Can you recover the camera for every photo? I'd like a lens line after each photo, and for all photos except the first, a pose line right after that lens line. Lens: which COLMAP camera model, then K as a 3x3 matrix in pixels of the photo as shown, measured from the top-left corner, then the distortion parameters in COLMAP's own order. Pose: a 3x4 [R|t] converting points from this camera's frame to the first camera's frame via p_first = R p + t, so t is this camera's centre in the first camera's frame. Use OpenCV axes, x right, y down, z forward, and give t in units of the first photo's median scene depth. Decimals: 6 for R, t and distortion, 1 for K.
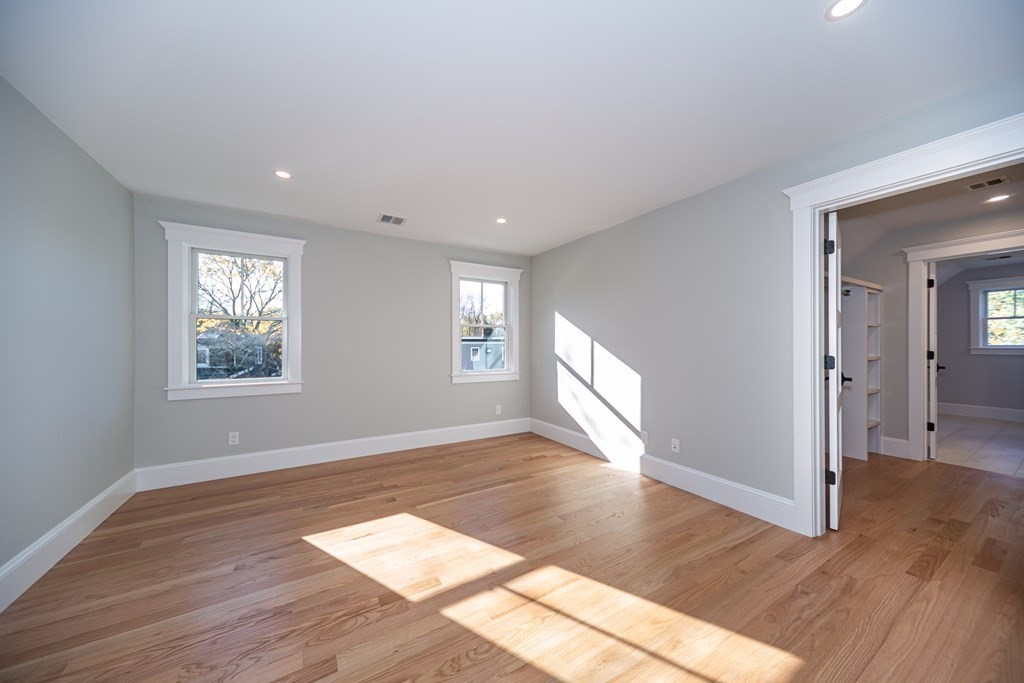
lens RADIAL K [[348.8, 0, 514.7], [0, 348.8, 345.2], [0, 0, 1]] dist [0.010573, 0.000168]
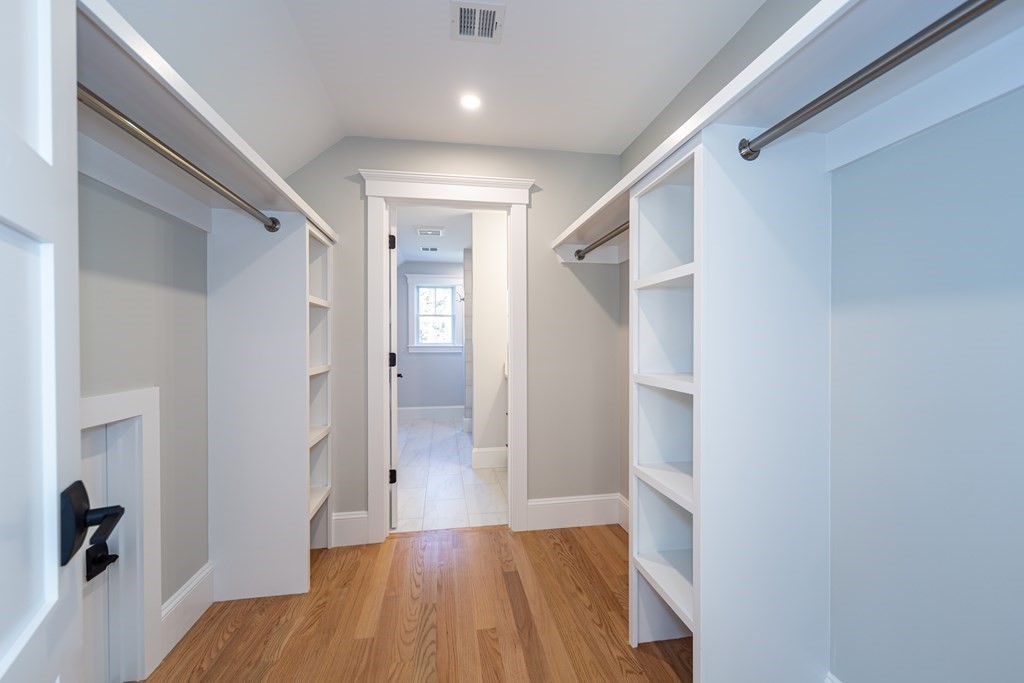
lens RADIAL K [[417.4, 0, 512.4], [0, 417.4, 343.2], [0, 0, 1]] dist [0.009372, -0.000123]
pose [[0.370105, -0.001804, 0.928988, 0.550637], [0.003487, 0.999994, 0.000553, 0.000845], [-0.928983, 0.003035, 0.370109, 0.512507]]
